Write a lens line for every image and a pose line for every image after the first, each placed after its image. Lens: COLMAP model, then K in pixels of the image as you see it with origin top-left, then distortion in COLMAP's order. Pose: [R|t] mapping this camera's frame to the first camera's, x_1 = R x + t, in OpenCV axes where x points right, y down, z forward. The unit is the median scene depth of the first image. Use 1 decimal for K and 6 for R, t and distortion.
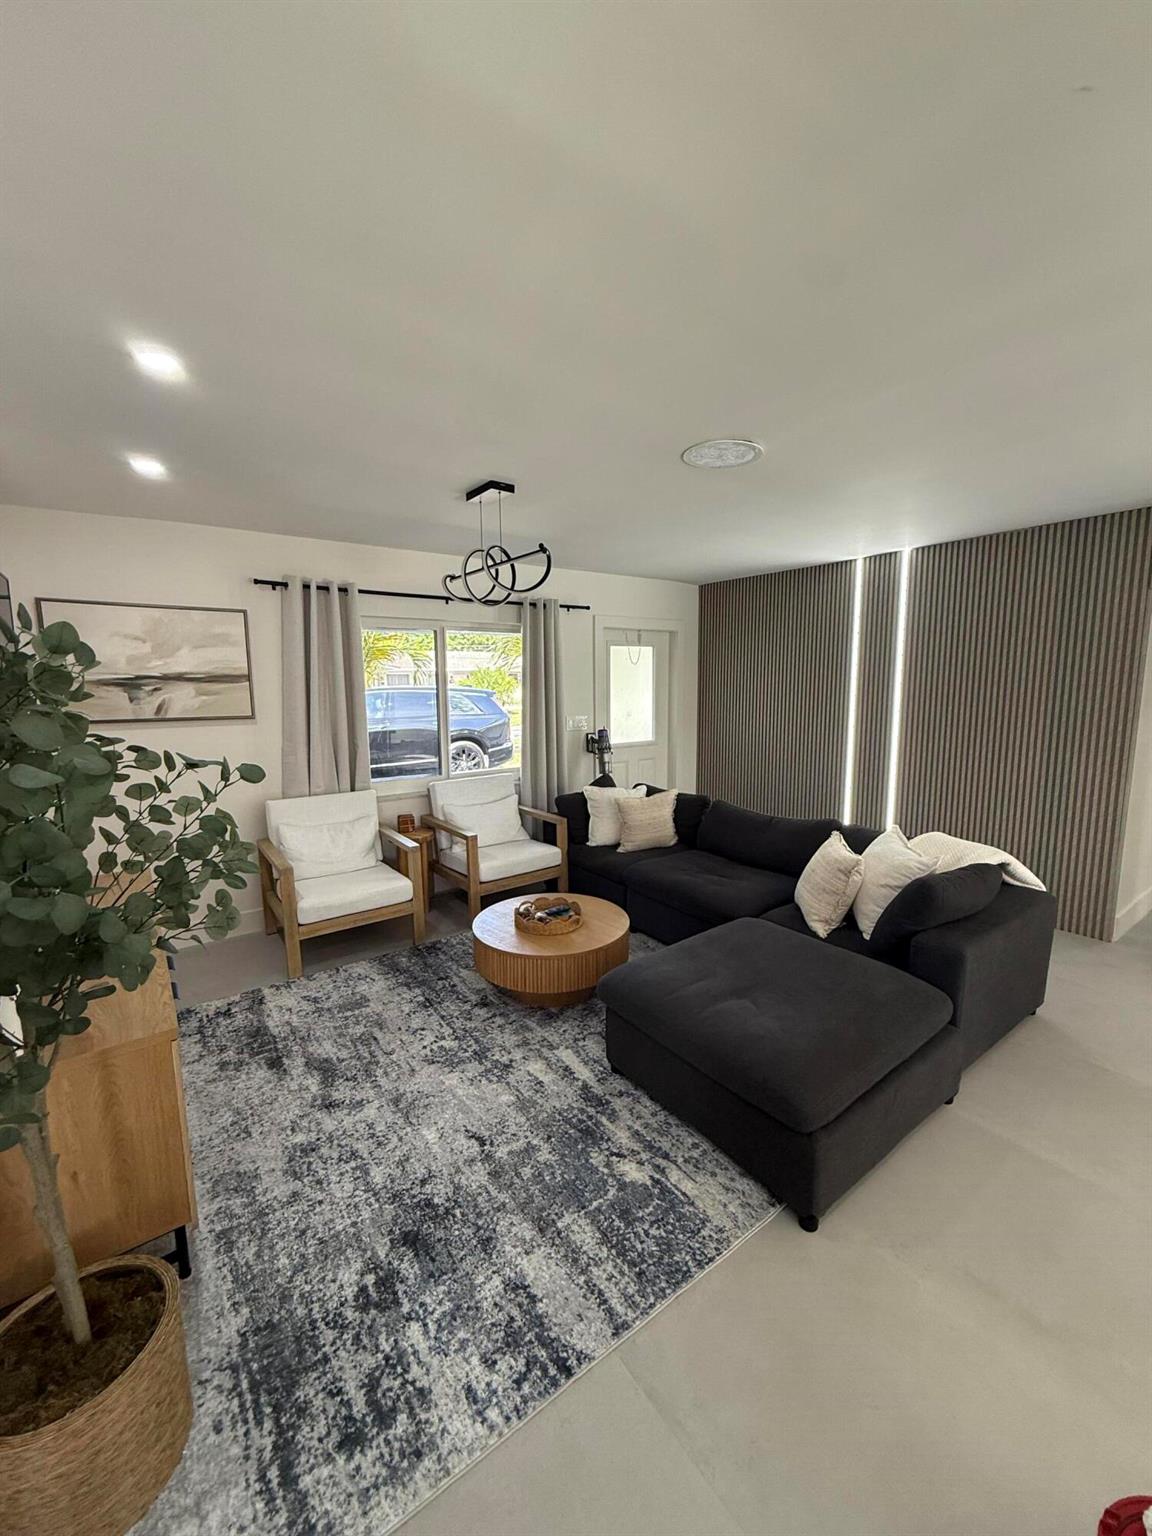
lens RADIAL K [[610.0, 0, 576.0], [0, 610.0, 768.0], [0, 0, 1]] dist [-0.001230, 0.000183]
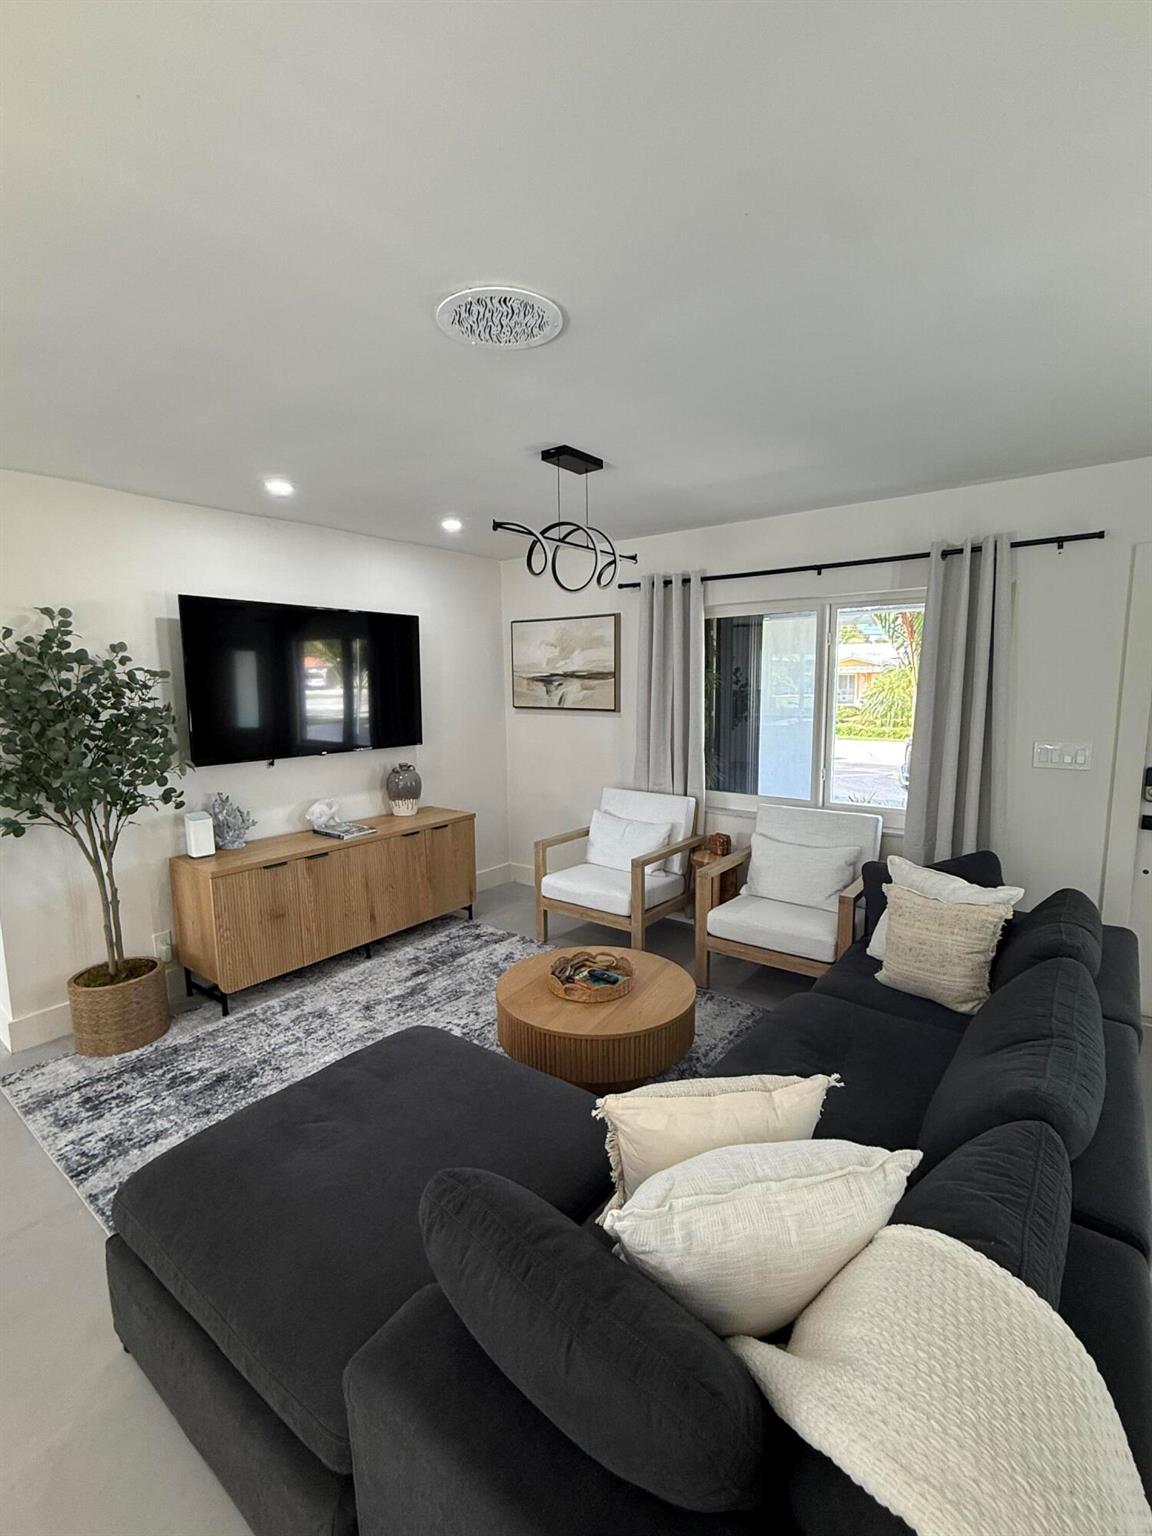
lens RADIAL K [[682.4, 0, 576.0], [0, 682.4, 768.0], [0, 0, 1]] dist [0.000367, 0.000284]
pose [[0.277111, 0.126295, -0.952501, 0.900869], [-0.133280, 0.986793, 0.092066, -0.120530], [0.951549, 0.101437, 0.290284, 0.830861]]
